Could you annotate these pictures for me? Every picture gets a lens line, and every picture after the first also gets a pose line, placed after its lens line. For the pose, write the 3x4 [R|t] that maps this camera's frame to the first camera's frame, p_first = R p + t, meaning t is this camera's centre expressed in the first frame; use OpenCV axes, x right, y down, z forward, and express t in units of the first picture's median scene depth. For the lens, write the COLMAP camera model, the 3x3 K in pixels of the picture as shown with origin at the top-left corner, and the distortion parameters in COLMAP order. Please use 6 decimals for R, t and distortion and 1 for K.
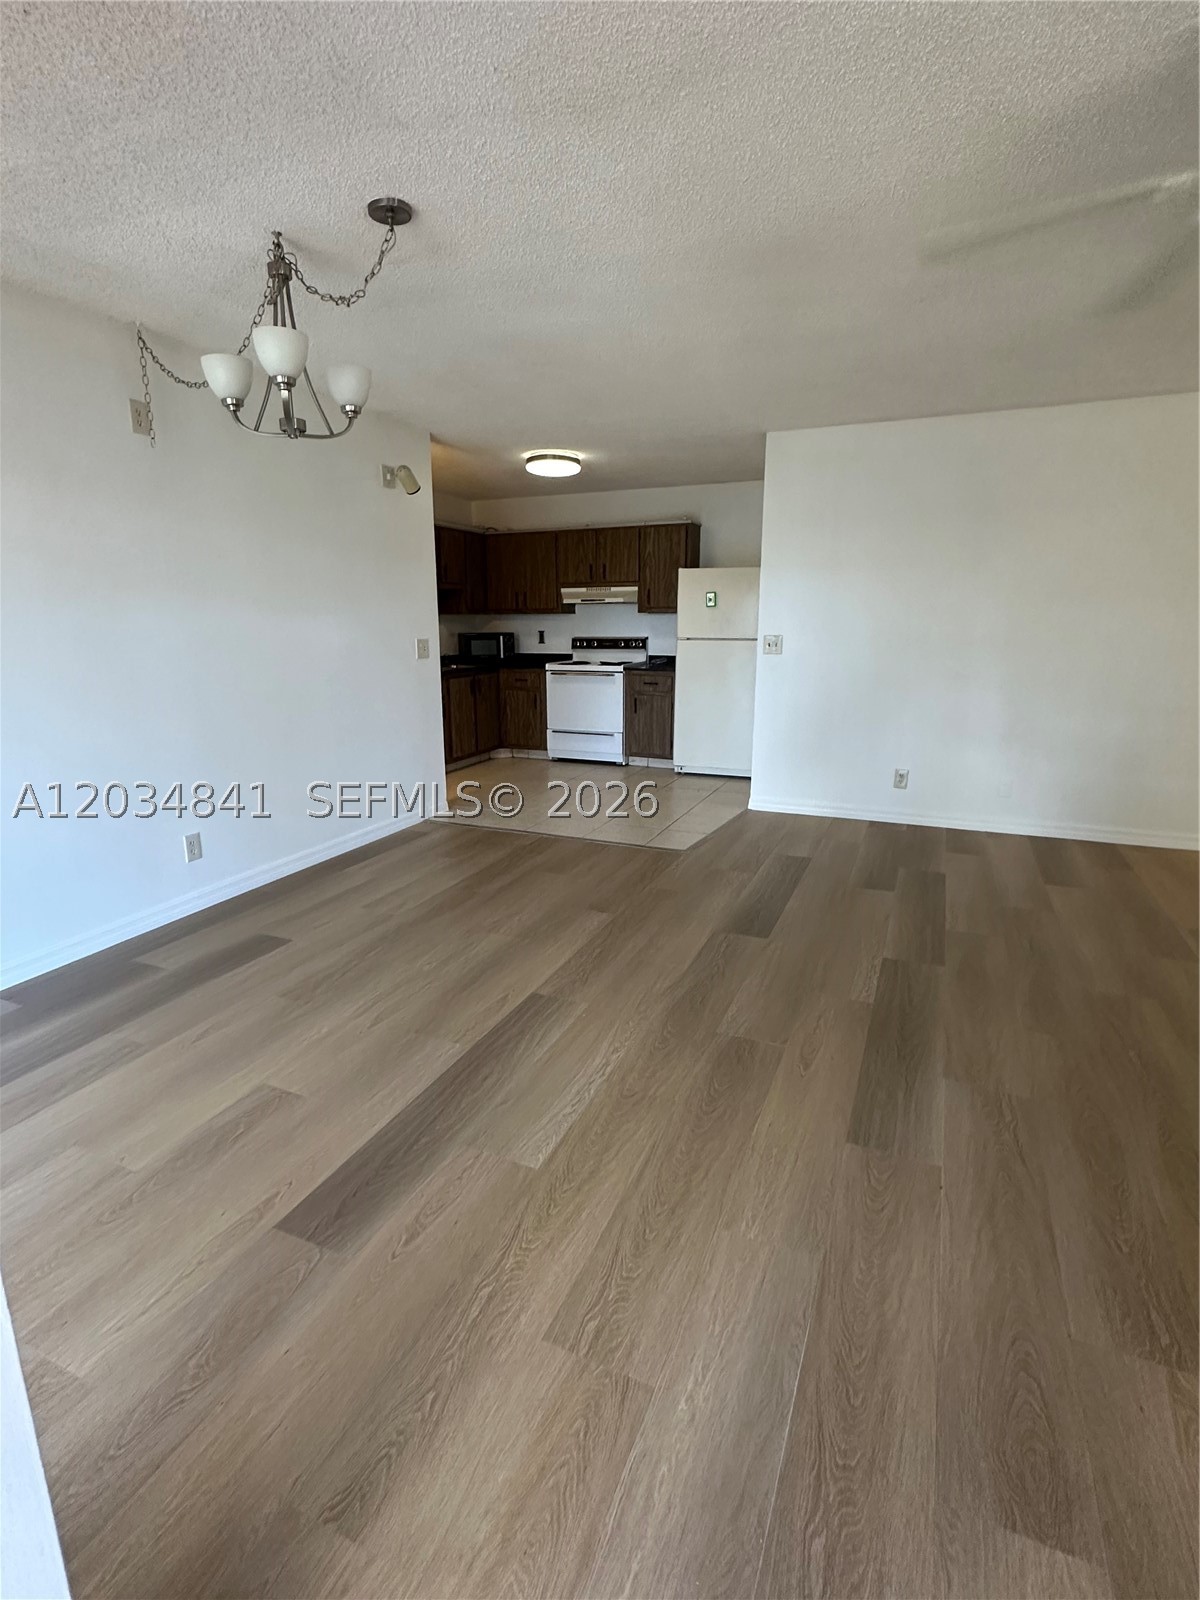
lens RADIAL K [[781.8, 0, 595.2], [0, 781.8, 798.4], [0, 0, 1]] dist [-0.003002, 0.001883]
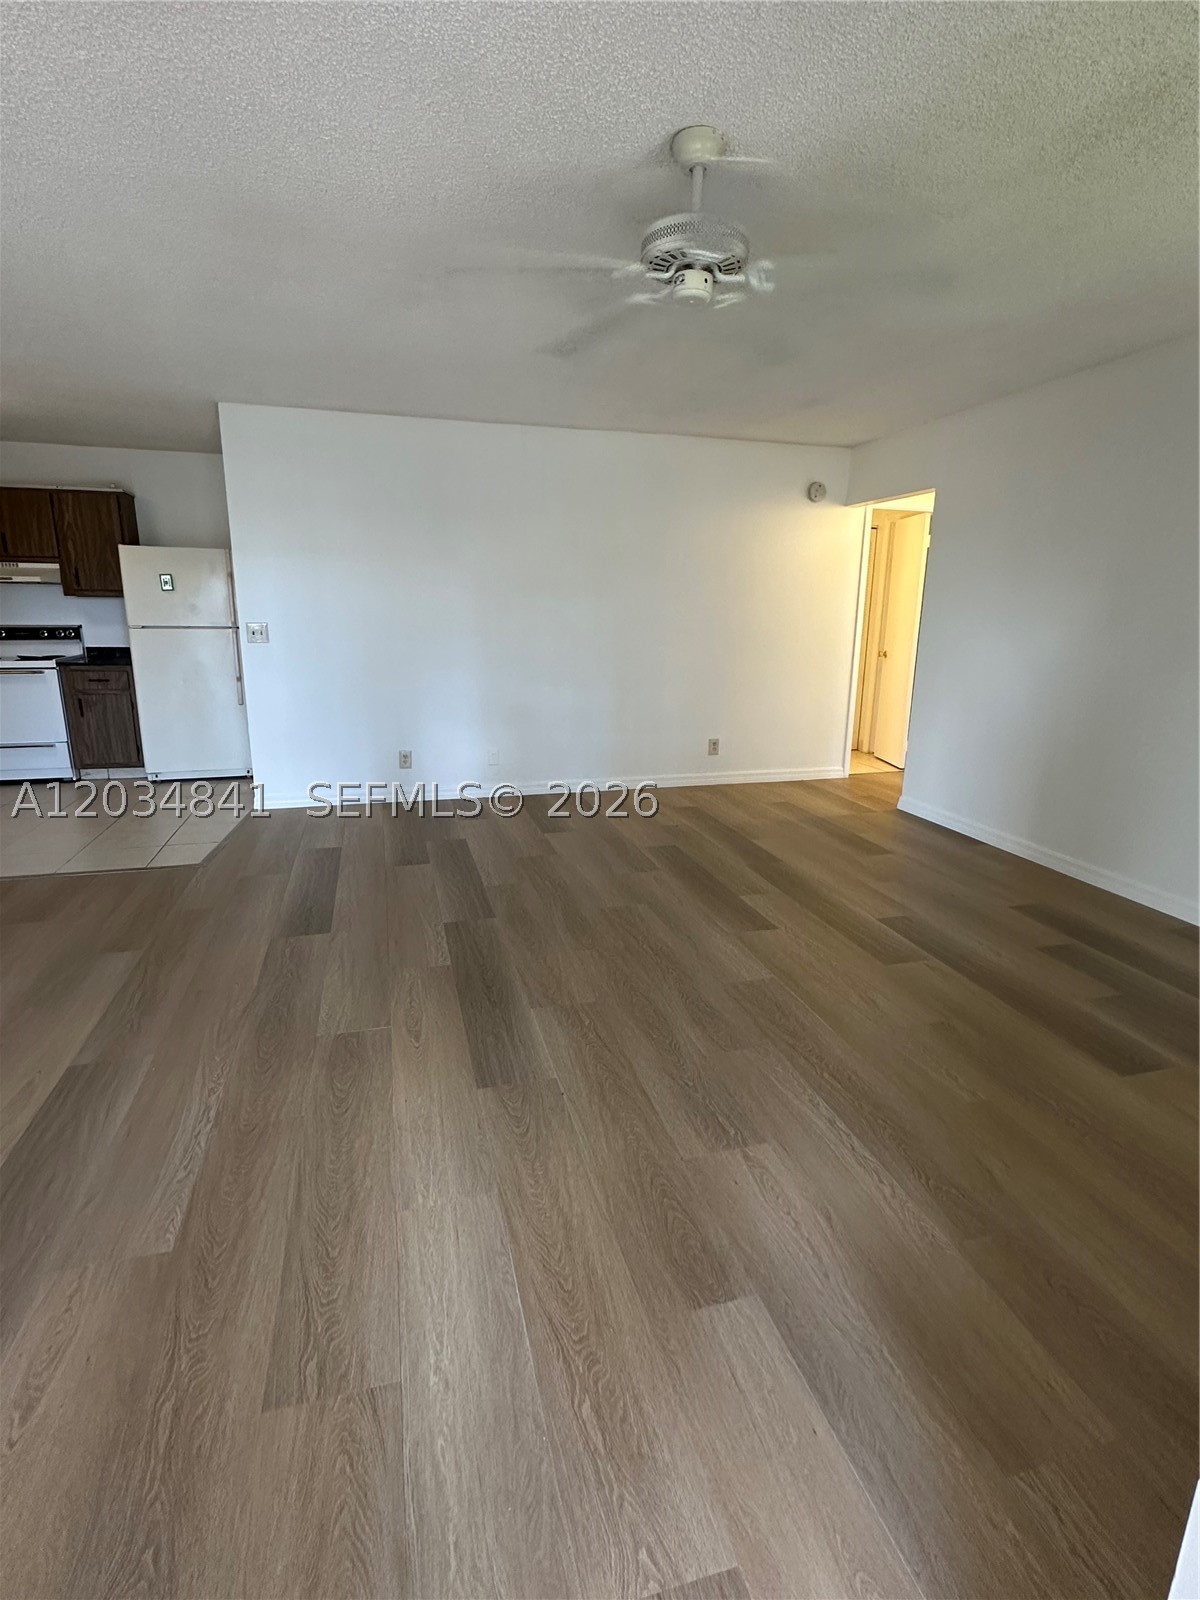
lens RADIAL K [[781.8, 0, 599.0], [0, 781.8, 801.2], [0, 0, 1]] dist [-0.003002, 0.001883]
pose [[0.774210, -0.139861, 0.617283, -0.093546], [0.129510, 0.989651, 0.061796, -0.000567], [-0.619537, 0.032102, 0.784310, 0.017738]]
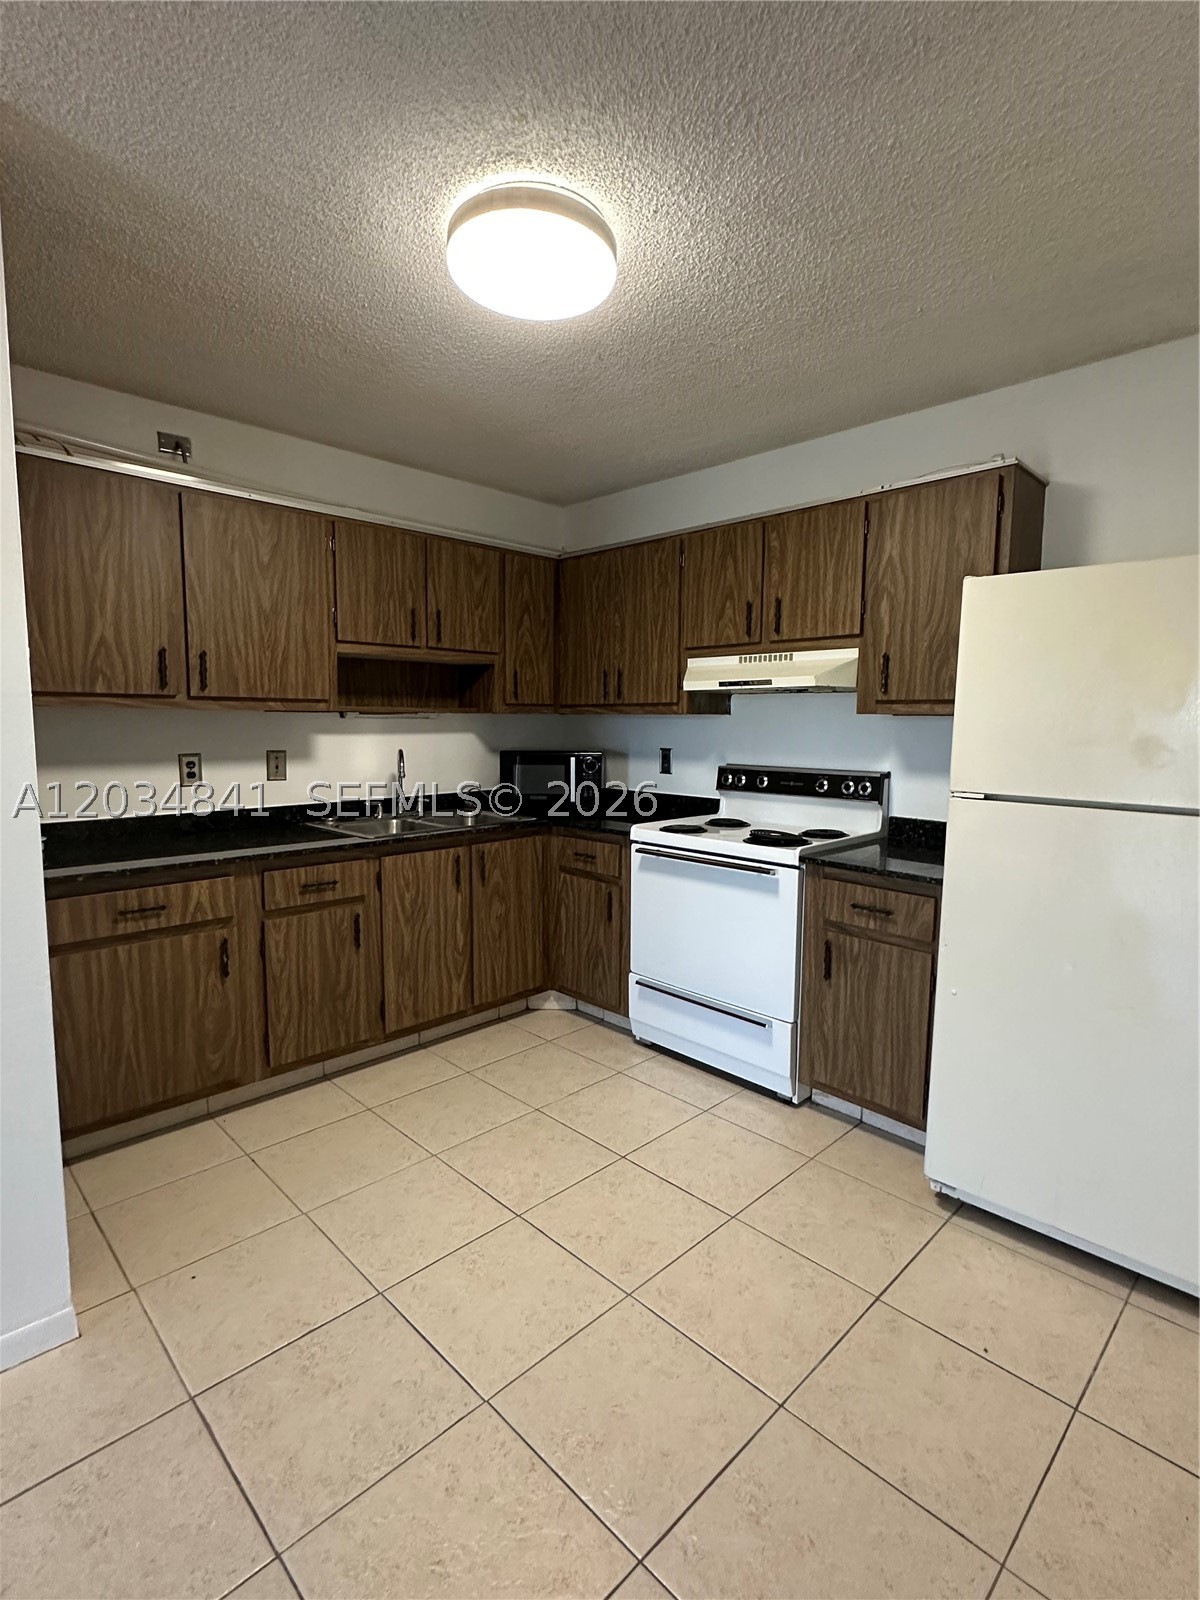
lens RADIAL K [[781.8, 0, 606.0], [0, 781.8, 794.3], [0, 0, 1]] dist [-0.003002, 0.001883]
pose [[0.932355, 0.049485, -0.358143, 0.156750], [-0.095944, 0.988937, -0.113130, -0.277114], [0.348583, 0.139838, 0.926788, 1.174613]]
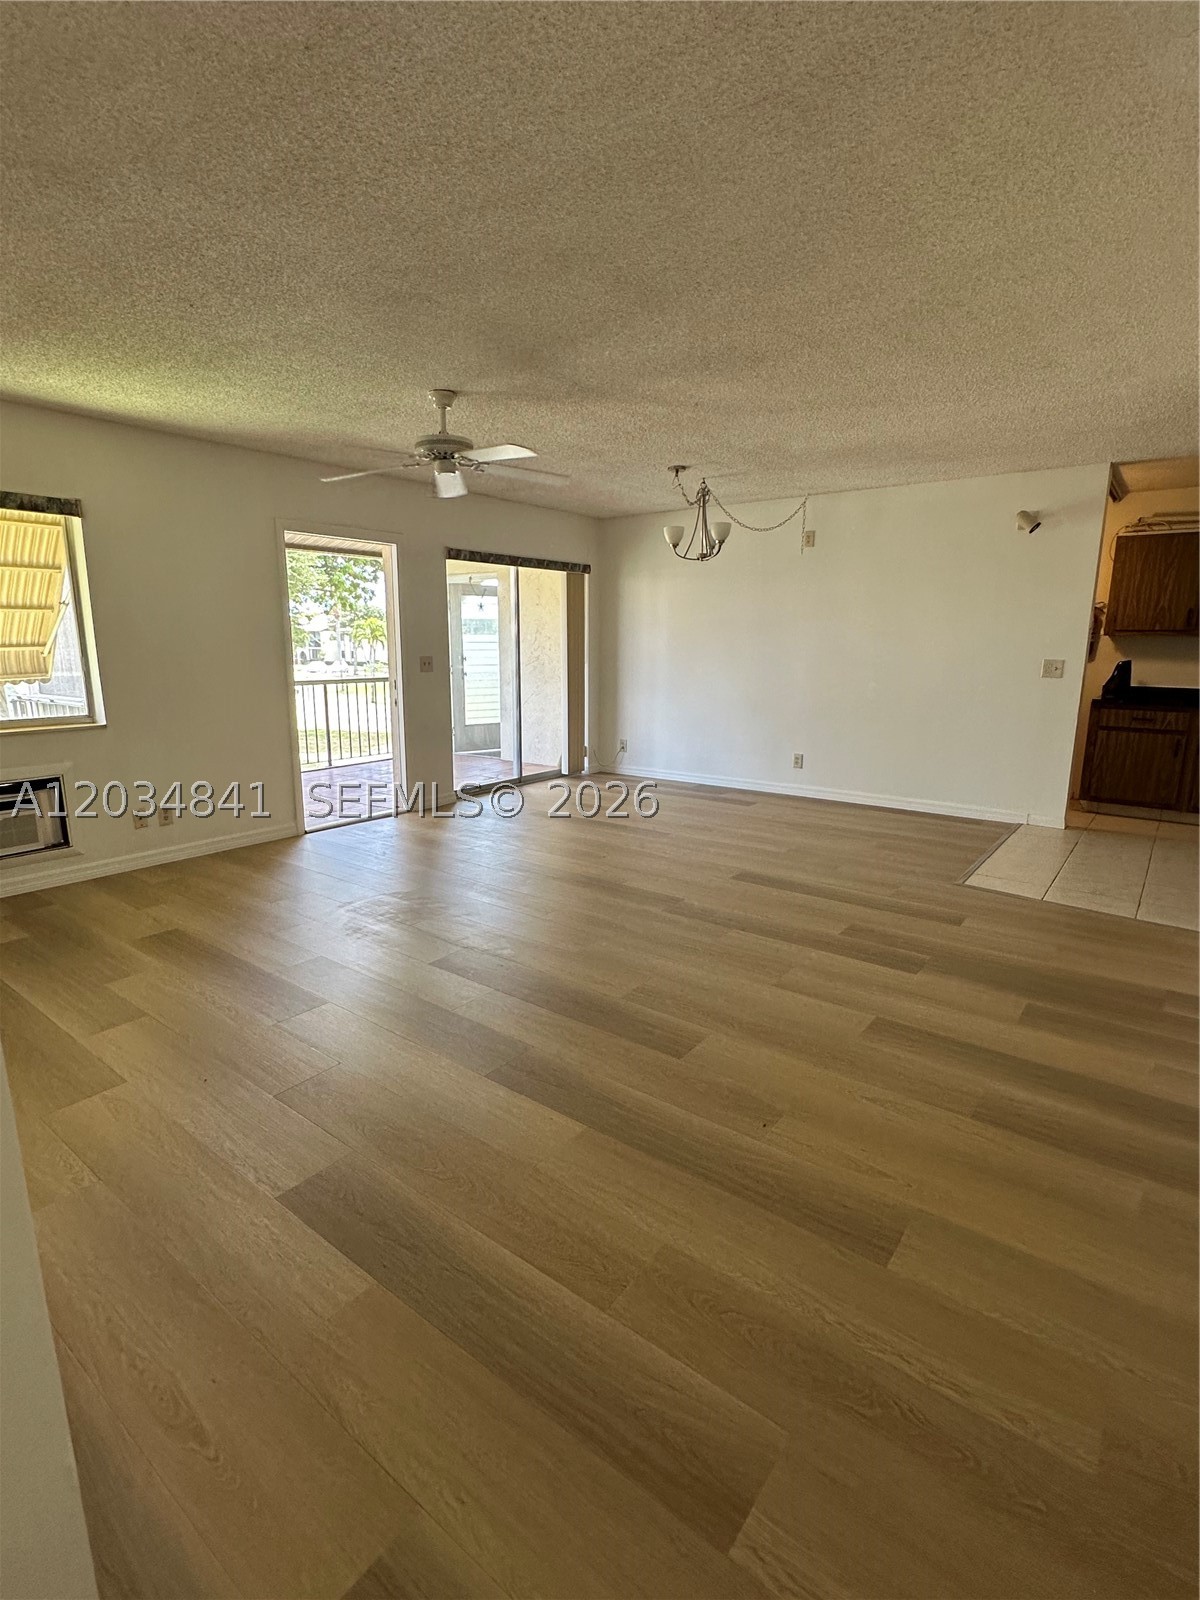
lens RADIAL K [[781.8, 0, 594.3], [0, 781.8, 801.9], [0, 0, 1]] dist [-0.003002, 0.001883]
pose [[-0.245046, 0.202768, -0.948070, 1.421298], [-0.221068, 0.940438, 0.258274, -0.223336], [0.943971, 0.272877, -0.185625, 0.932619]]
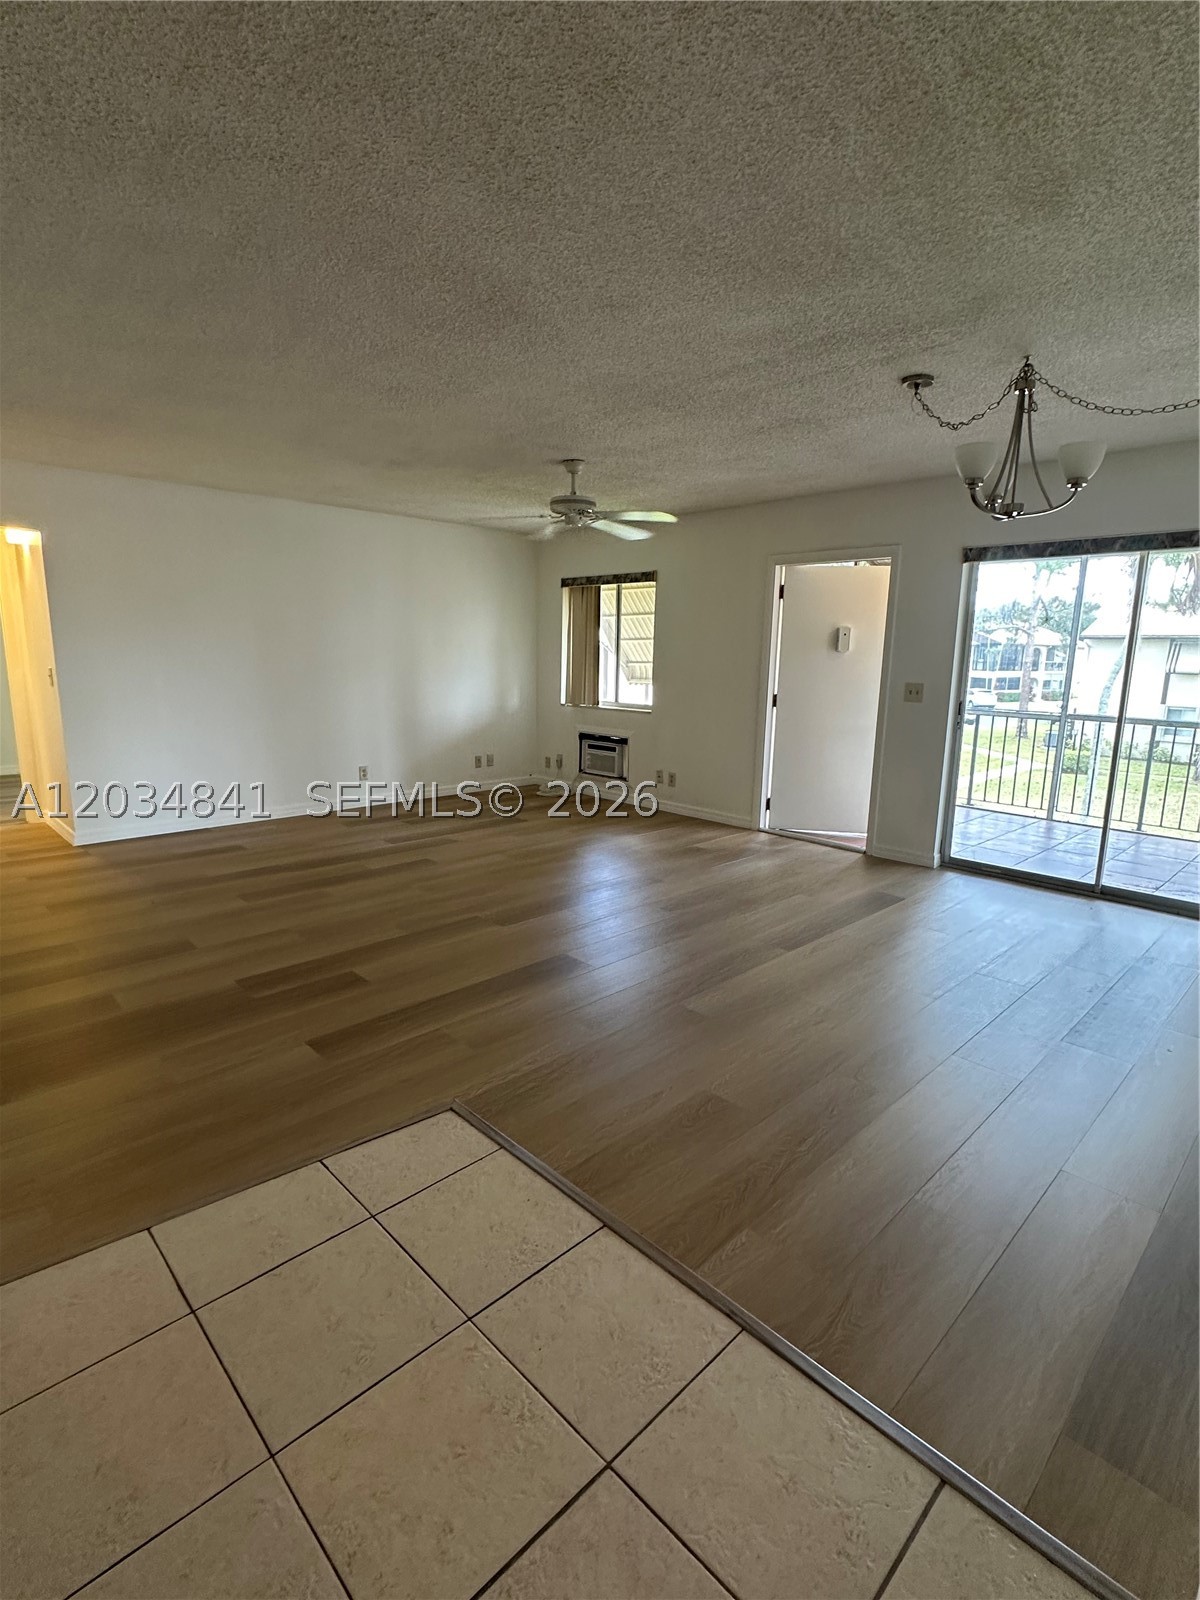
lens RADIAL K [[781.8, 0, 595.4], [0, 781.8, 795.5], [0, 0, 1]] dist [-0.003002, 0.001883]
pose [[-0.925658, -0.076569, 0.370533, -0.193338], [0.076707, 0.920995, 0.381948, -0.406506], [-0.370505, 0.381976, -0.846653, 1.706233]]
